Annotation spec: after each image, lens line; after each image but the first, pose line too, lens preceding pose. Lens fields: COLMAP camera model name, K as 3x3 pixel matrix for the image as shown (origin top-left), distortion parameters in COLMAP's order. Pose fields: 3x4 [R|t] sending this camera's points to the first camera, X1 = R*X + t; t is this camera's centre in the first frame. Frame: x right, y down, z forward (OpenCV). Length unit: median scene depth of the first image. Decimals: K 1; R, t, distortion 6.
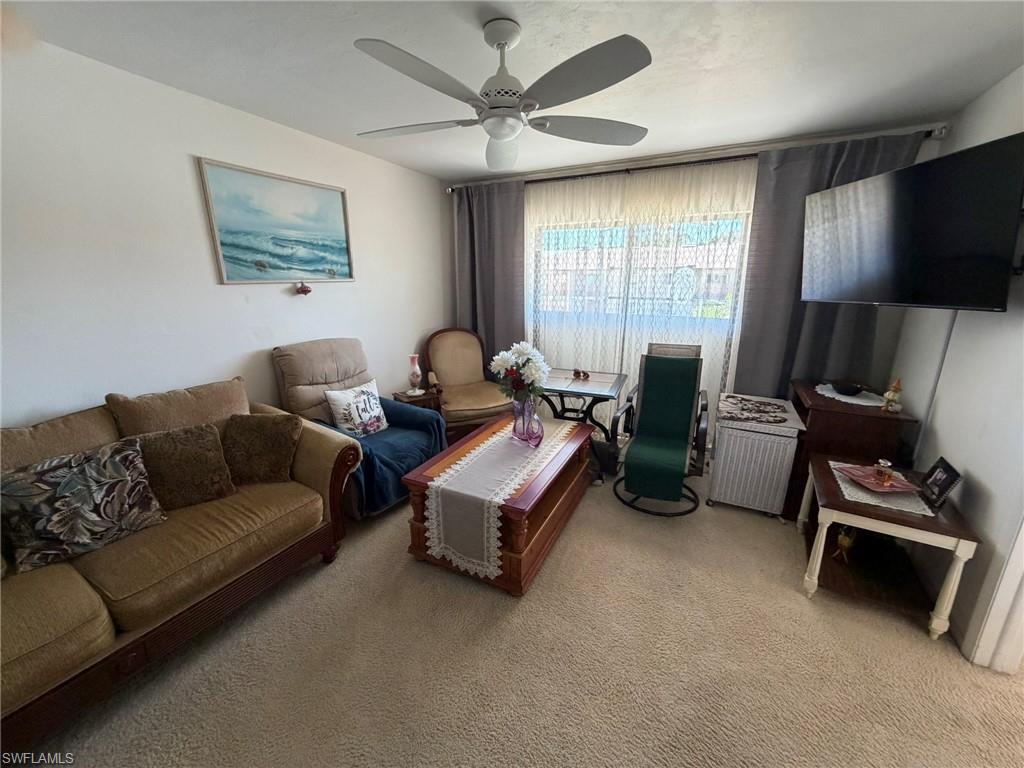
lens RADIAL K [[410.0, 0, 509.9], [0, 410.0, 386.9], [0, 0, 1]] dist [-0.002787, 0.000619]
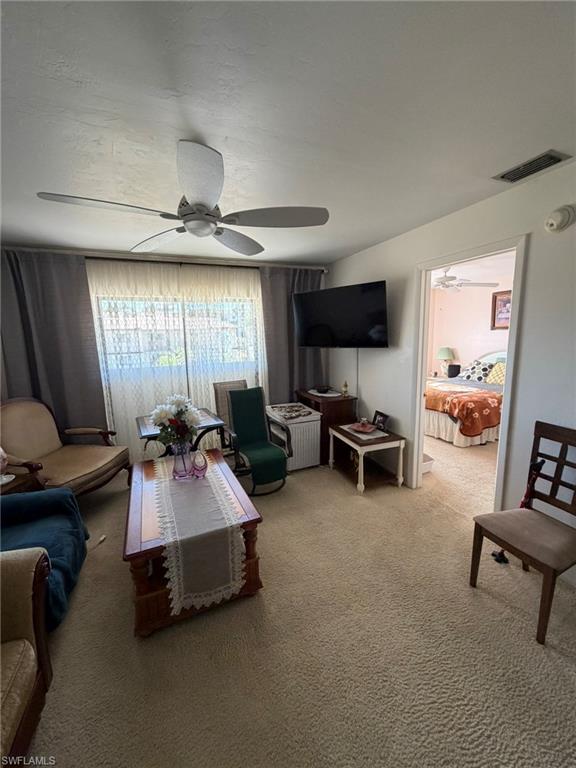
lens RADIAL K [[307.5, 0, 286.6], [0, 307.5, 380.8], [0, 0, 1]] dist [-0.002787, 0.000619]
pose [[0.630413, -0.135022, 0.764427, -0.428351], [0.222595, 0.974844, -0.011383, -0.064536], [-0.743660, 0.177333, 0.644610, 0.175652]]
